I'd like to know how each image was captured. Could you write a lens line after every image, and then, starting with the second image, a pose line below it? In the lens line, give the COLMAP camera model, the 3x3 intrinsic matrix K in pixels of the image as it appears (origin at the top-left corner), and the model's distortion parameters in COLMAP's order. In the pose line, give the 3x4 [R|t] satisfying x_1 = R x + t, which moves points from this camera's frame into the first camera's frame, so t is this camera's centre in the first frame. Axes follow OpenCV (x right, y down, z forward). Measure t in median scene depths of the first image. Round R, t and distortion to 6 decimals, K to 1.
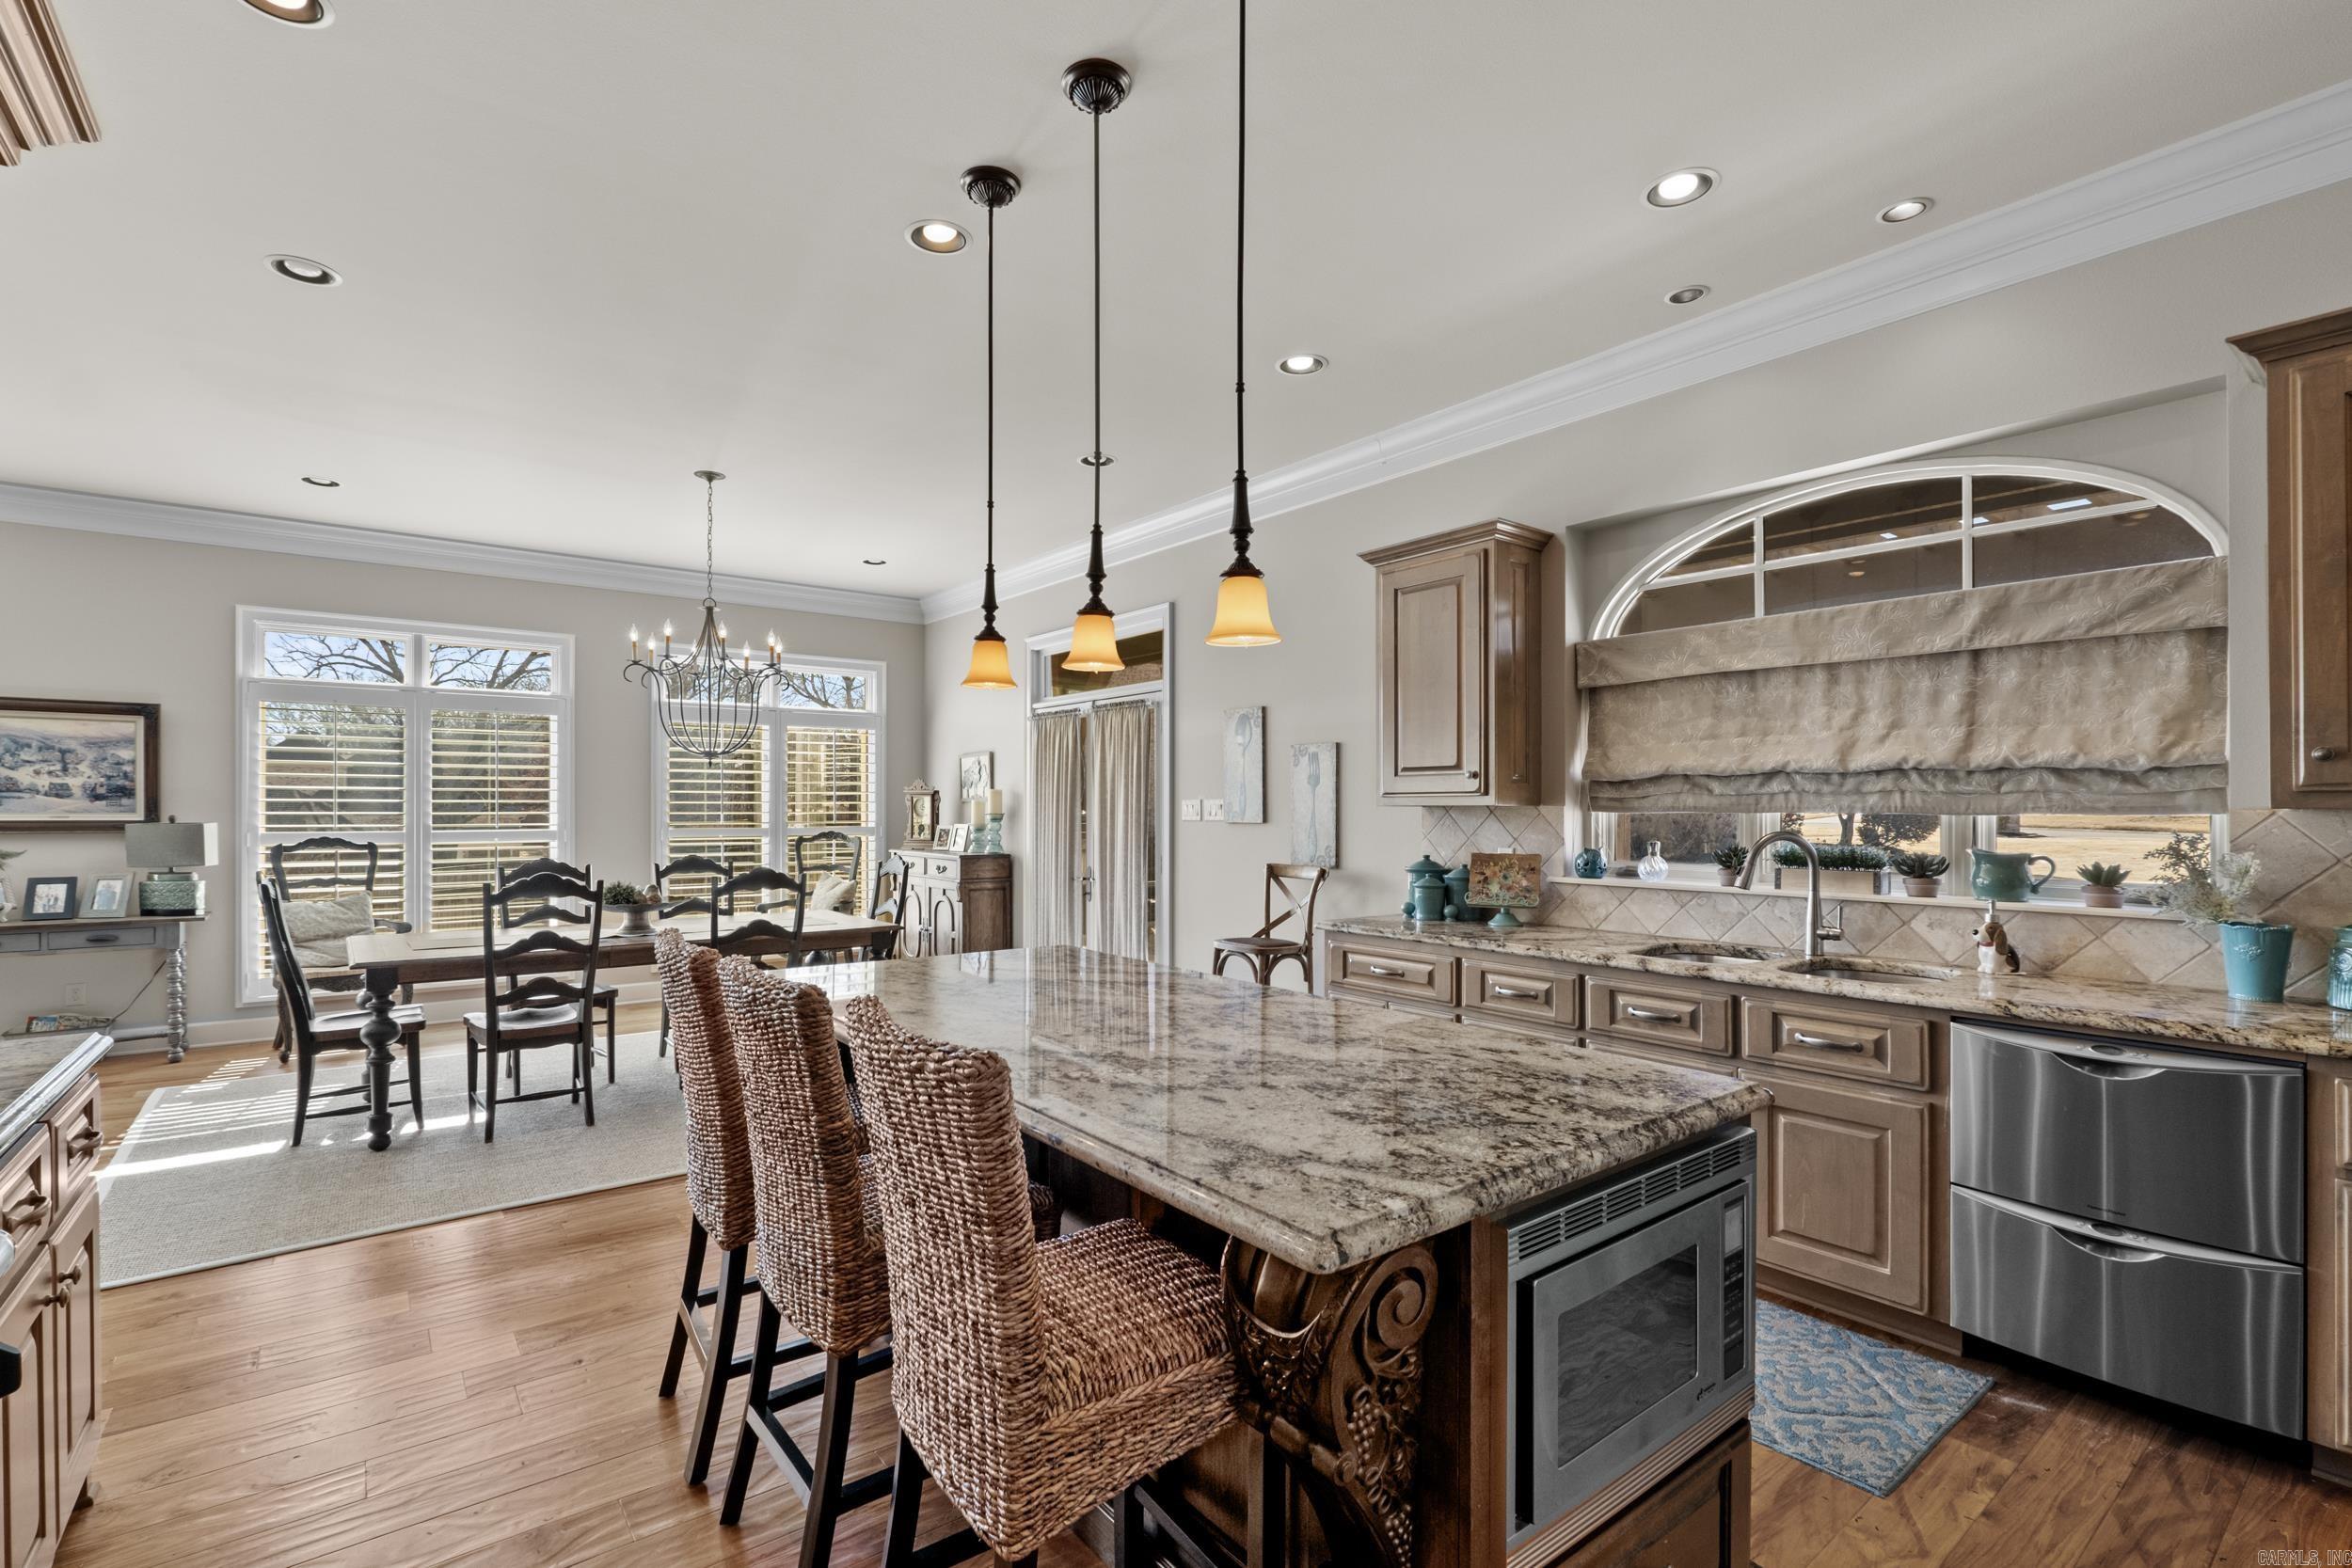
lens RADIAL K [[1023.1, 0, 1156.3], [0, 1023.1, 822.8], [0, 0, 1]] dist [-0.007243, 0.001058]
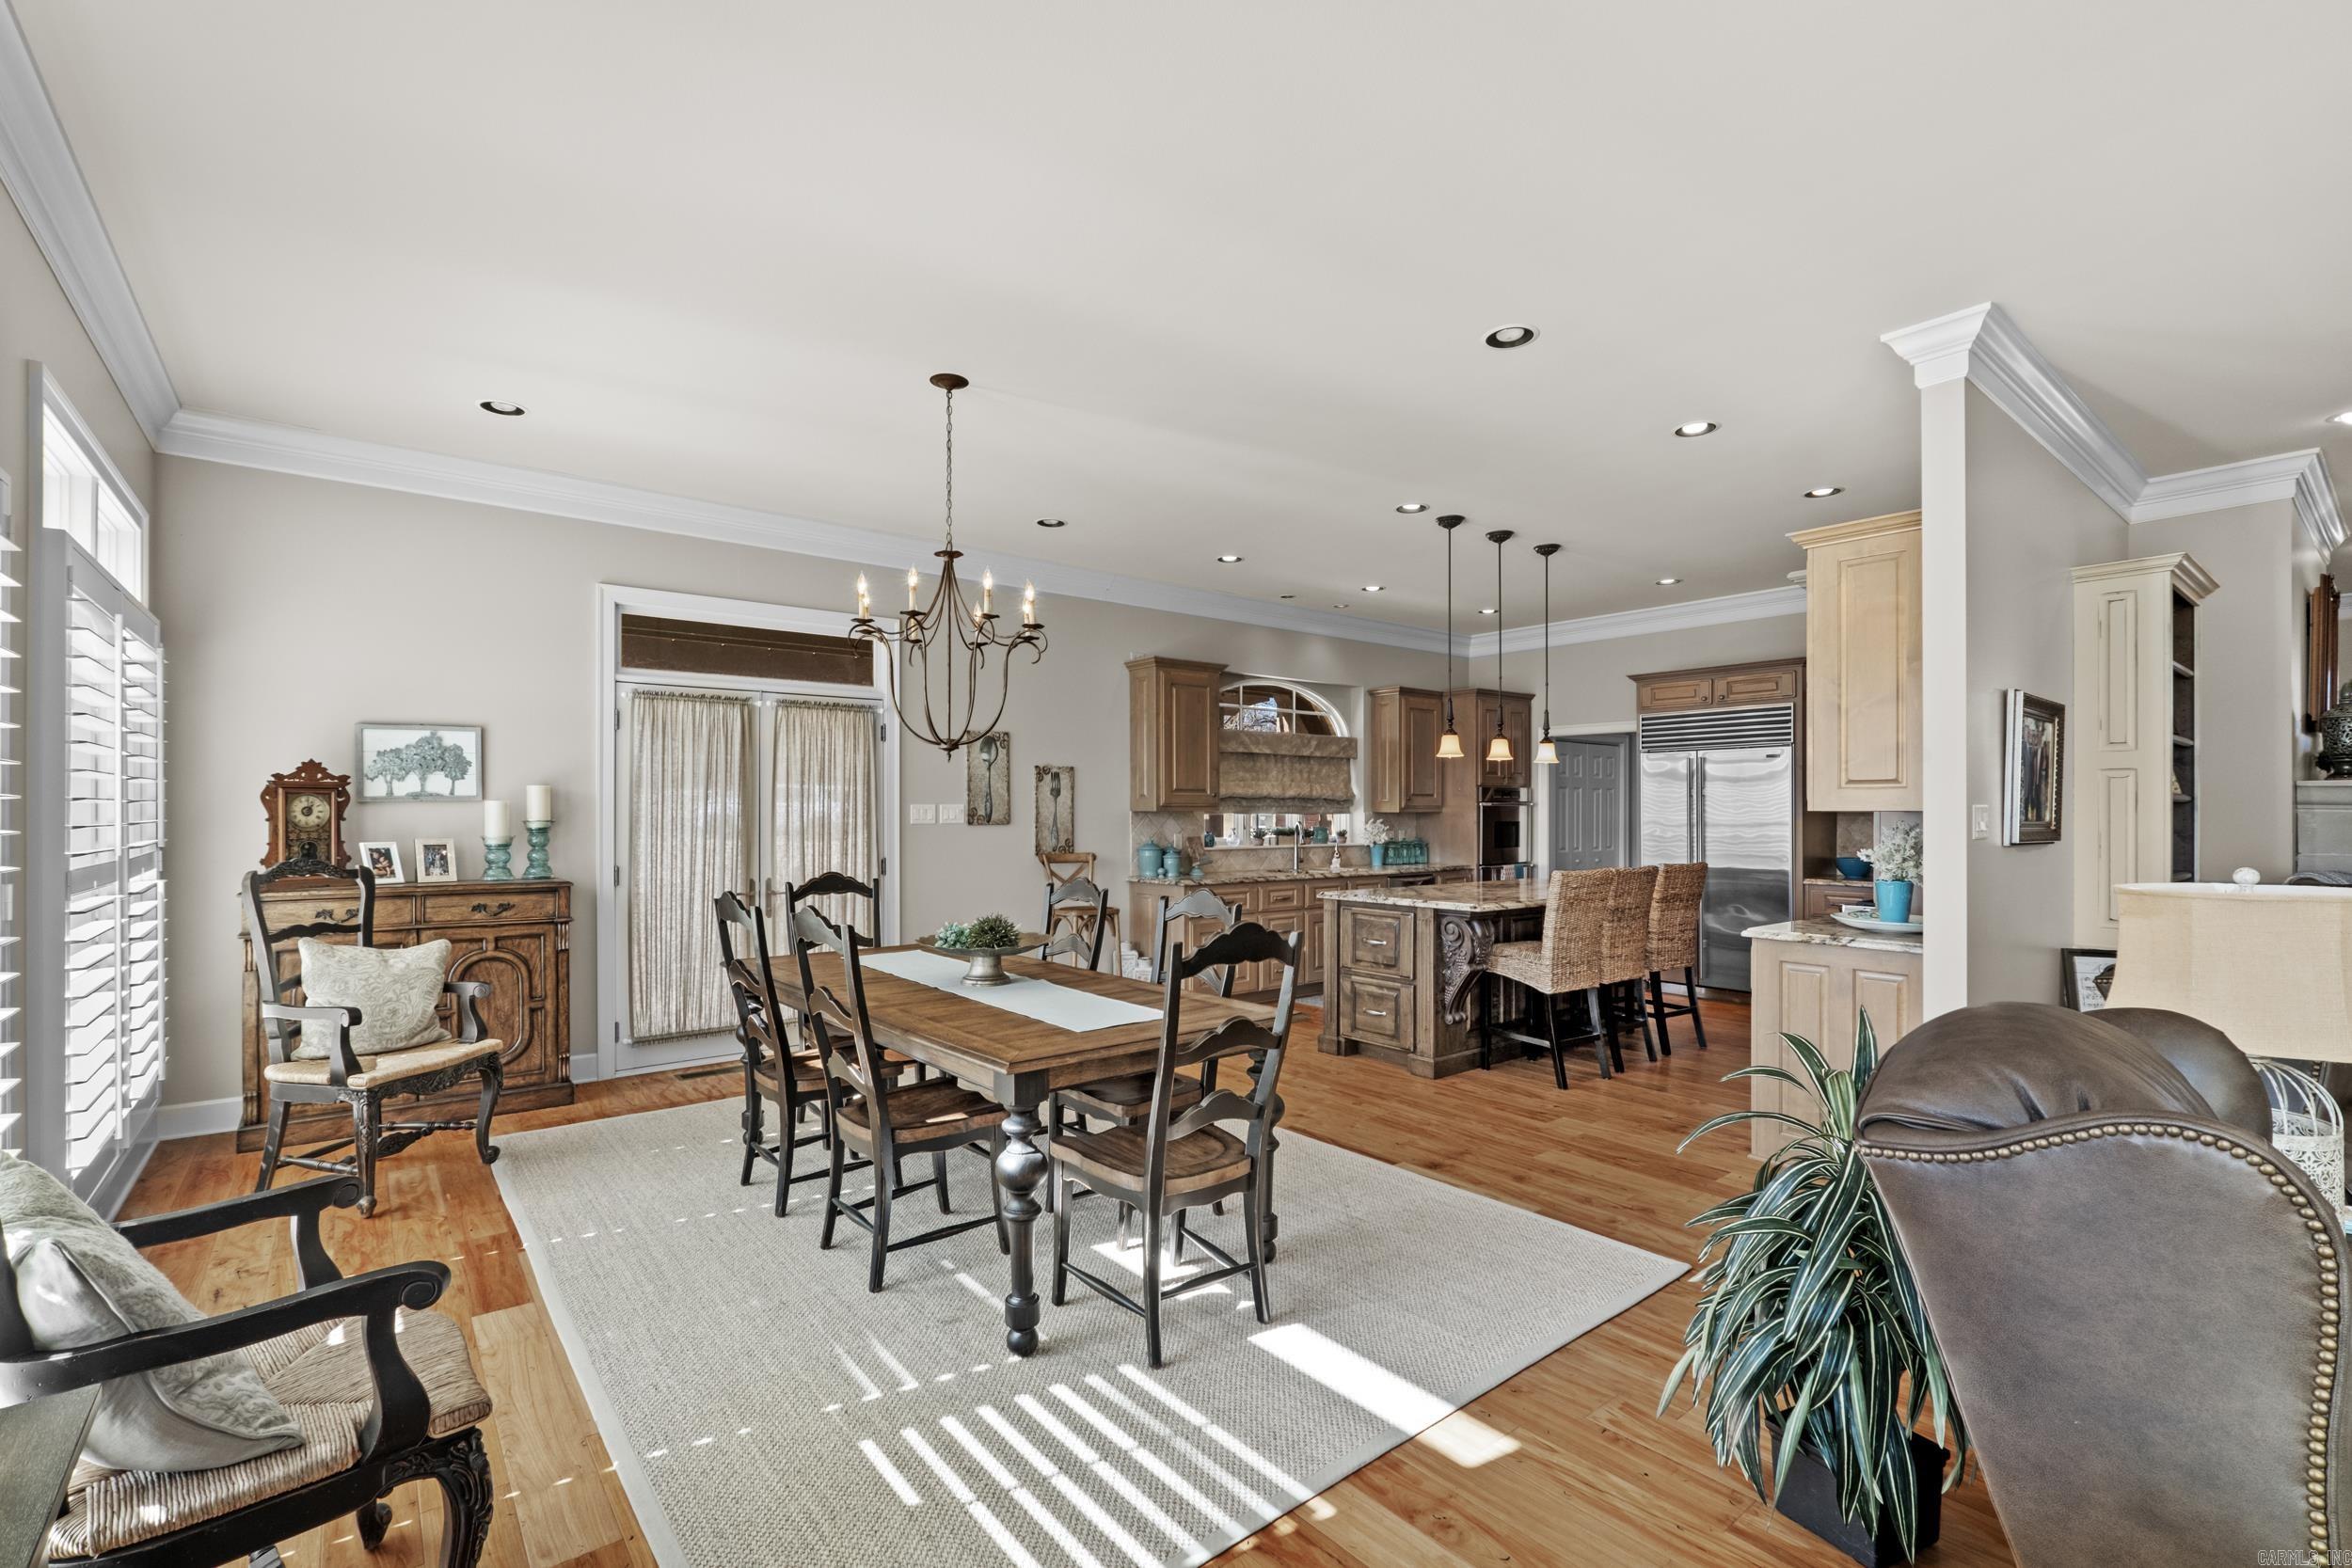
lens RADIAL K [[1023.1, 0, 1152.9], [0, 1023.1, 814.1], [0, 0, 1]] dist [-0.007243, 0.001058]
pose [[-0.012935, -0.004567, 0.999906, -1.522092], [0.013065, 0.999903, 0.004736, -0.021301], [-0.999831, 0.013125, -0.012874, 1.094500]]
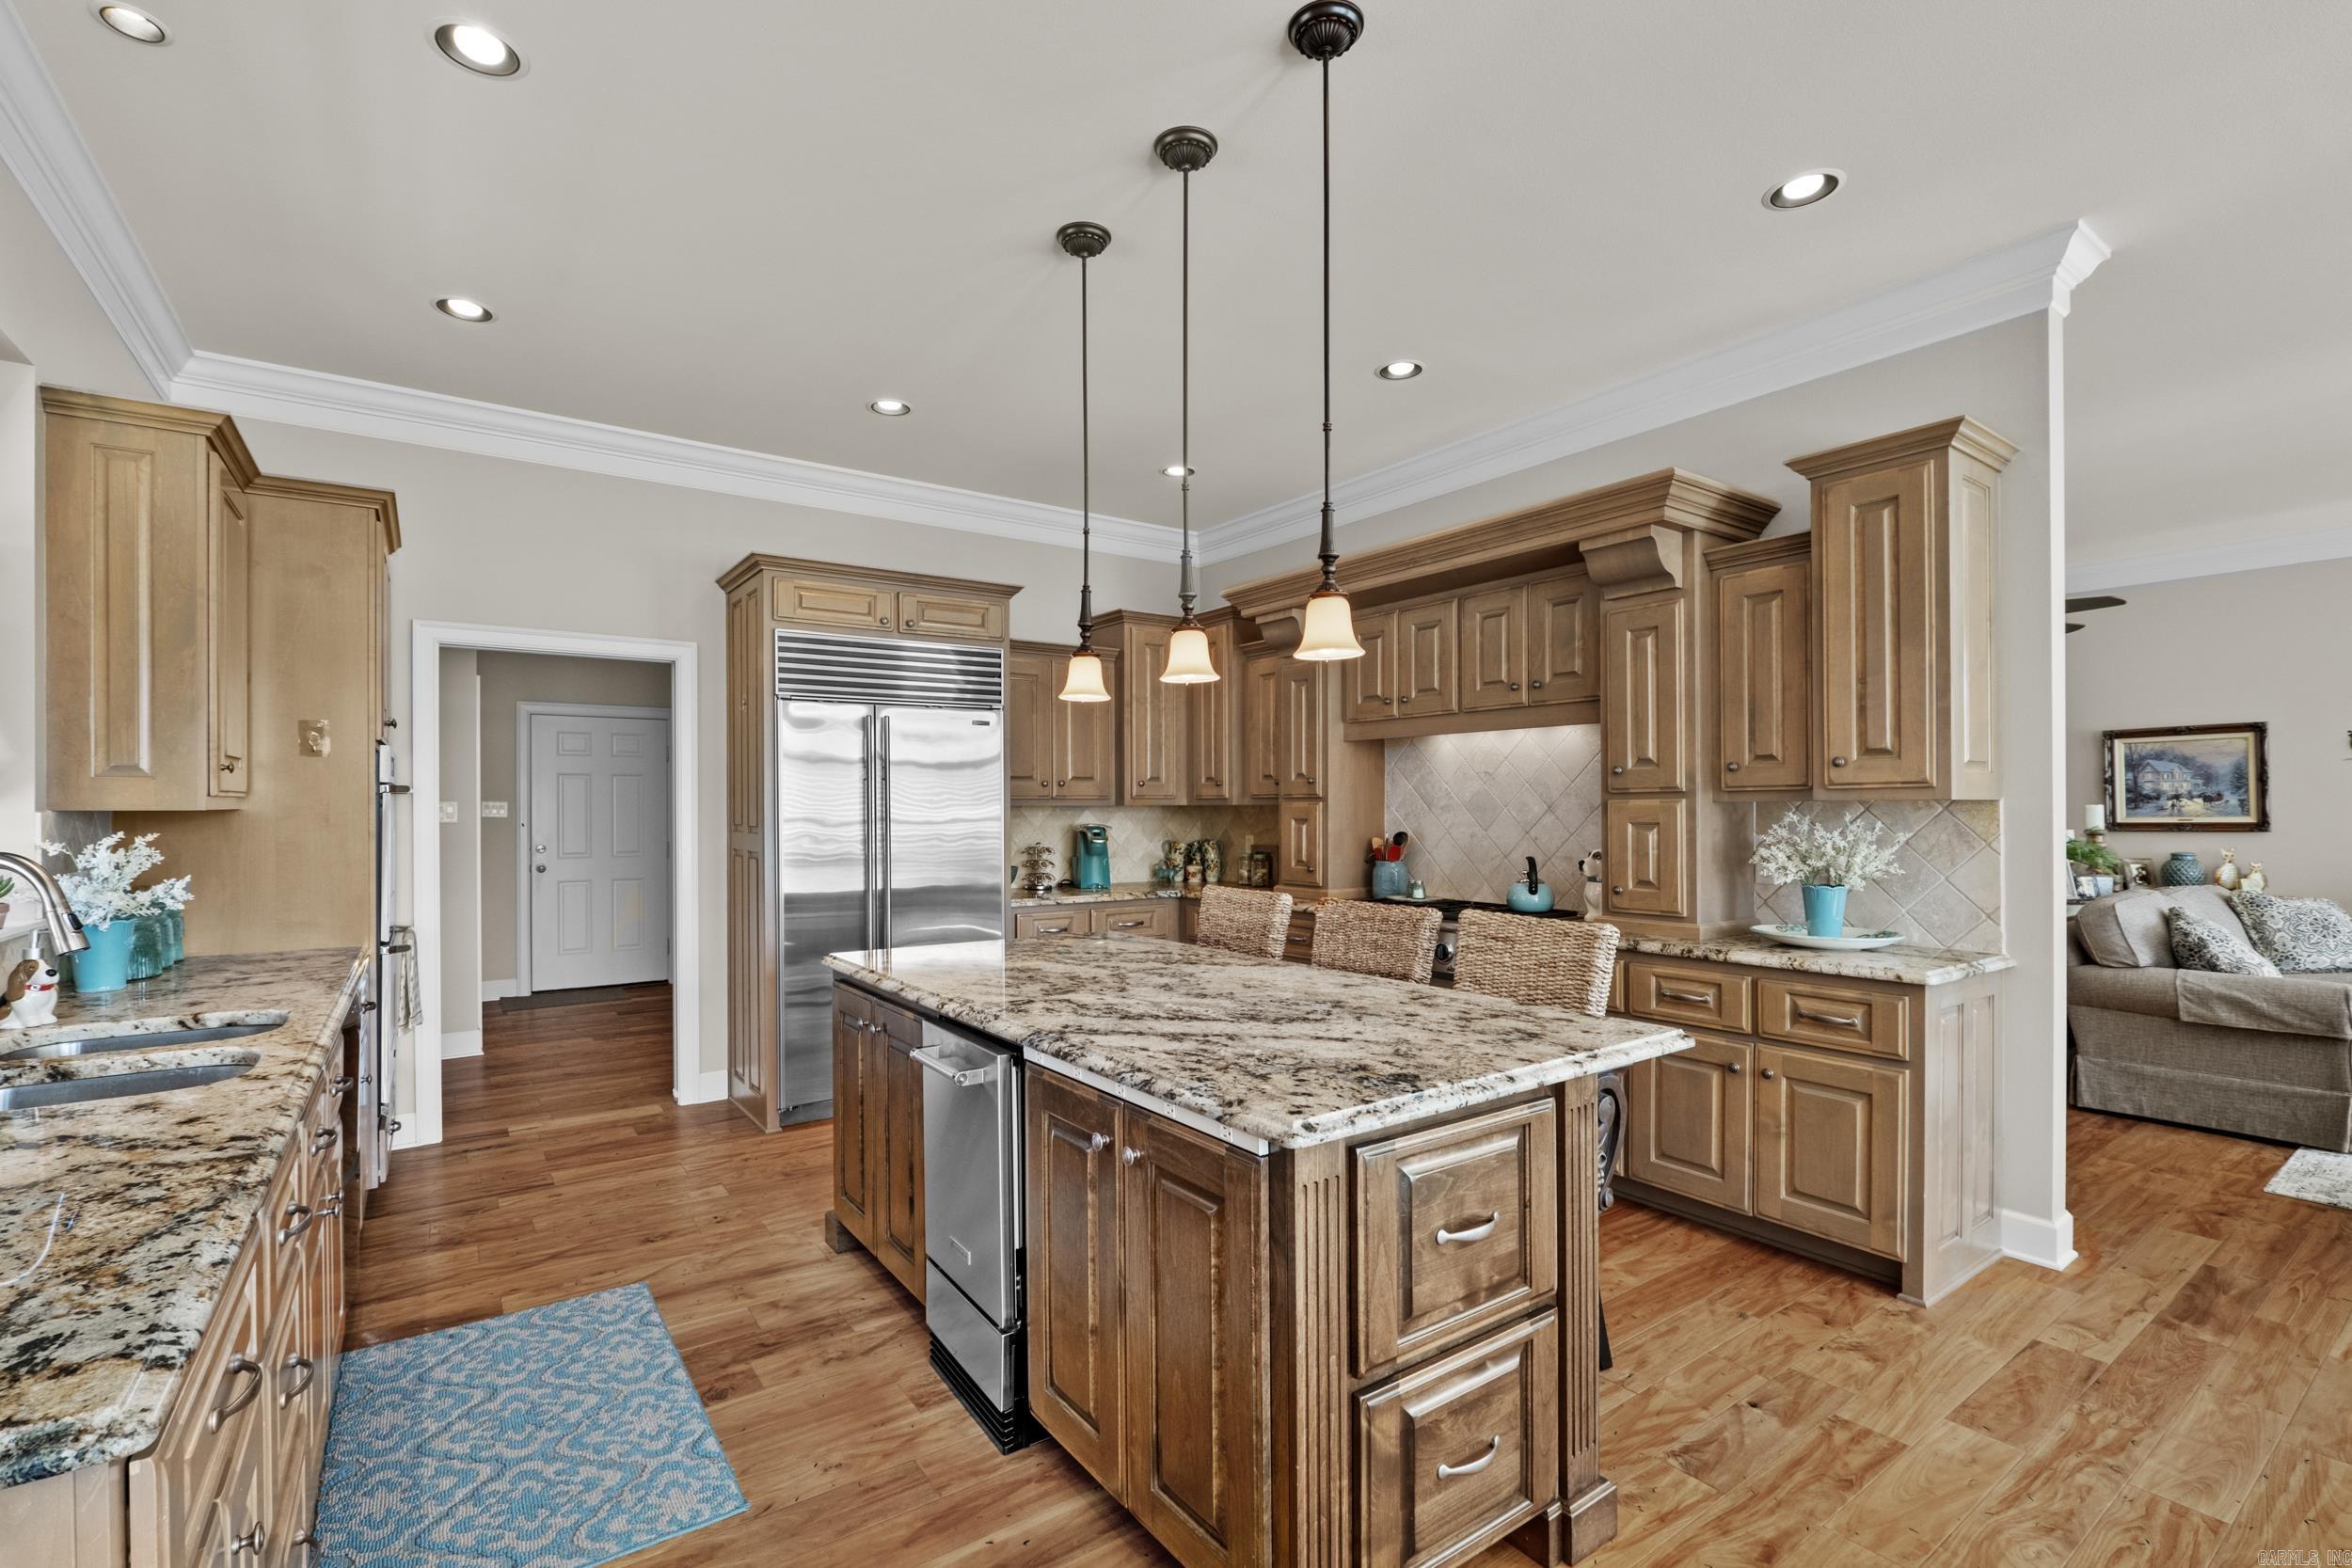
lens RADIAL K [[1023.1, 0, 1180.3], [0, 1023.1, 806.6], [0, 0, 1]] dist [-0.007243, 0.001058]
pose [[-0.999044, 0.001651, 0.043690, -0.055563], [0.002326, 0.999879, 0.015405, -0.019905], [-0.043660, 0.015492, -0.998926, 1.202678]]
